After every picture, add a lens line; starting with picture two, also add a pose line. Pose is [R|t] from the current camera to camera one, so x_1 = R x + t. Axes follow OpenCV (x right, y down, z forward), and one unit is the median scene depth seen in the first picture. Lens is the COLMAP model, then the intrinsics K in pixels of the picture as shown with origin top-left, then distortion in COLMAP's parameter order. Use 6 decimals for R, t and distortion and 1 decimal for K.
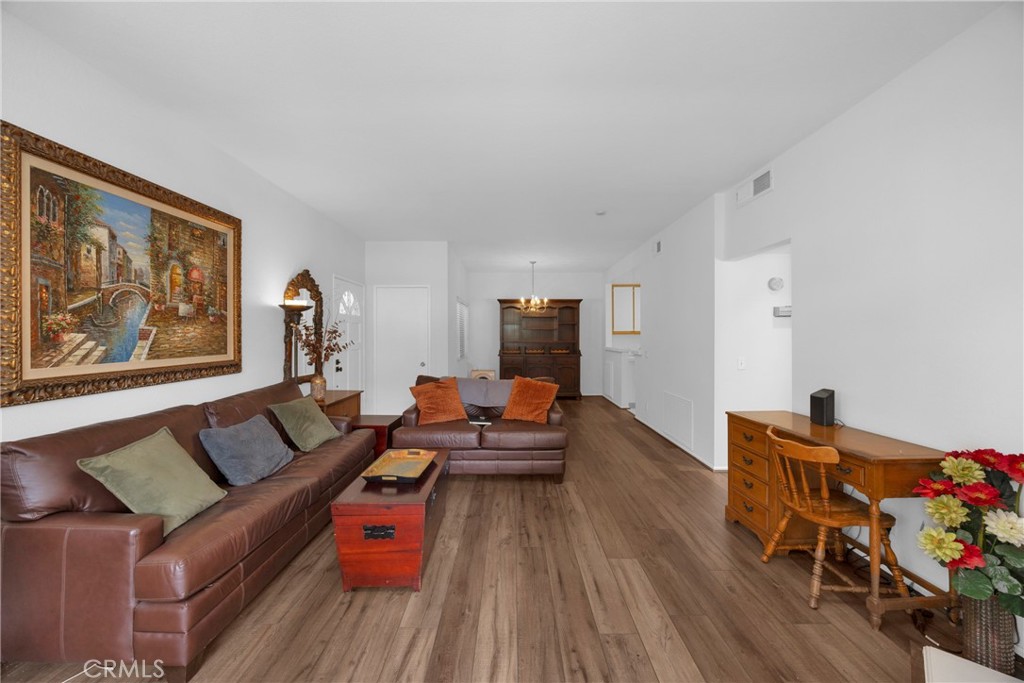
lens RADIAL K [[396.1, 0, 514.7], [0, 396.1, 335.2], [0, 0, 1]] dist [-0.007621, 0.000505]
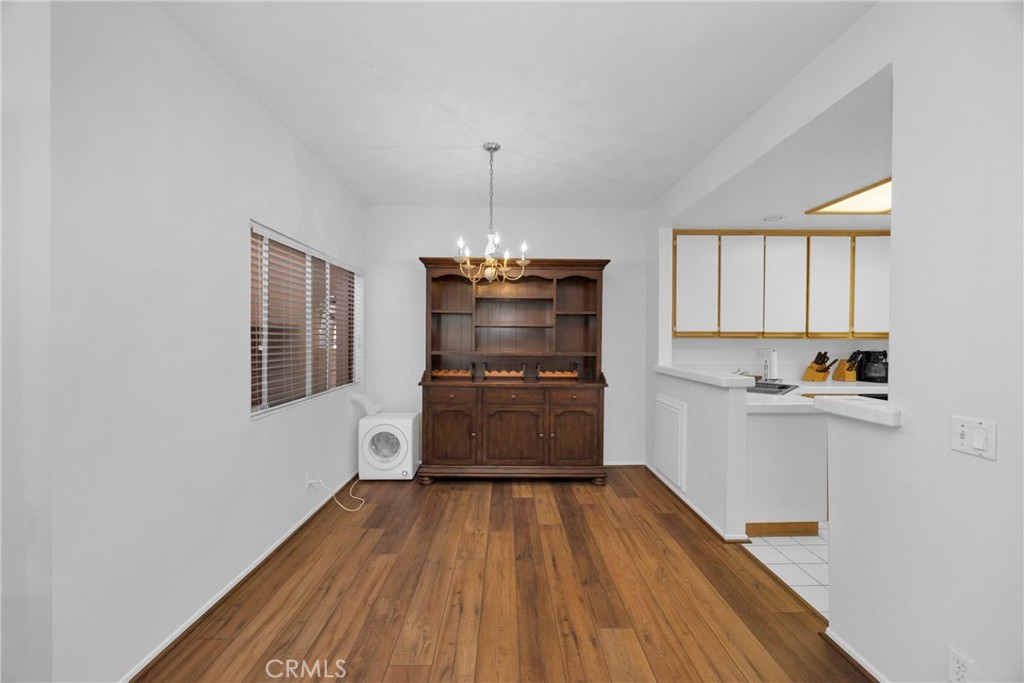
lens RADIAL K [[396.1, 0, 507.4], [0, 396.1, 337.8], [0, 0, 1]] dist [-0.007621, 0.000505]
pose [[0.999962, 0.008491, -0.002102, 0.120719], [-0.008491, 0.999964, 0.000147, -0.003477], [0.002103, -0.000129, 0.999998, 1.163285]]
